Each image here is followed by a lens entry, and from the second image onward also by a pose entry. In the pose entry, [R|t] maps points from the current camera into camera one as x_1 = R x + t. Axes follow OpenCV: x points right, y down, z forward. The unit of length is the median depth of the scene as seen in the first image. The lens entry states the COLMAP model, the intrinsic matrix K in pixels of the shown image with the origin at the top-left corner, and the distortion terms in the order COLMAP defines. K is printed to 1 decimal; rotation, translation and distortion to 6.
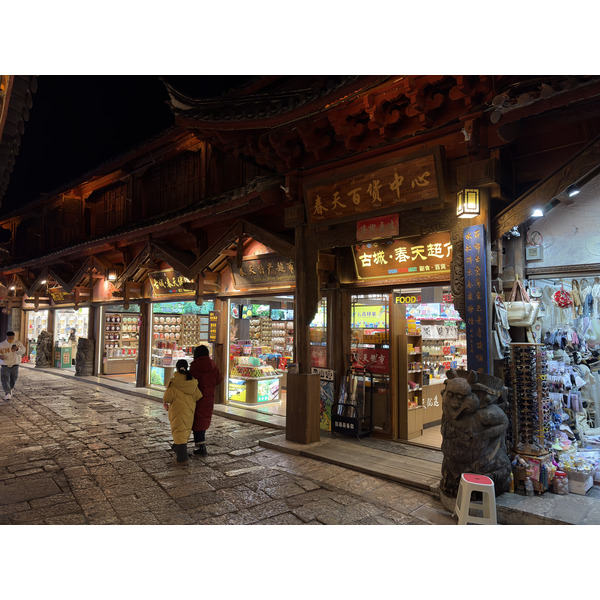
lens RADIAL K [[460.7, 0, 300.0], [0, 460.7, 300.0], [0, 0, 1]] dist [0.034859, -0.007658]
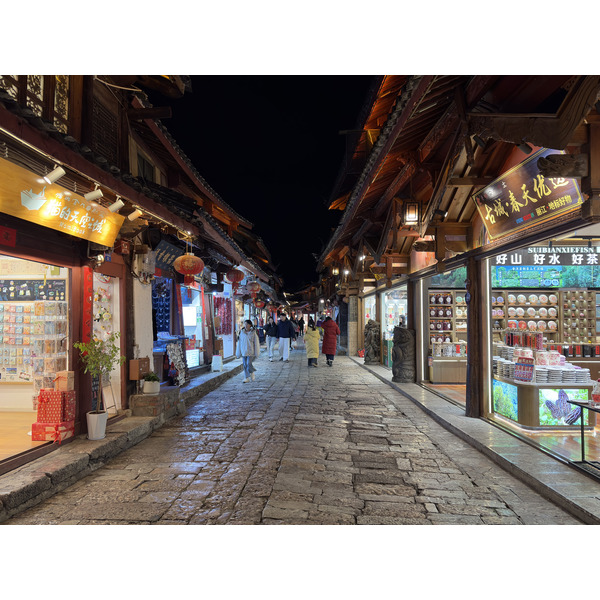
lens RADIAL K [[460.7, 0, 300.0], [0, 460.7, 300.0], [0, 0, 1]] dist [0.034859, -0.007658]
pose [[0.716673, -0.040343, -0.696242, -0.091535], [0.045226, 0.998913, -0.011327, 0.041842], [0.695942, -0.023370, 0.717718, 0.396884]]
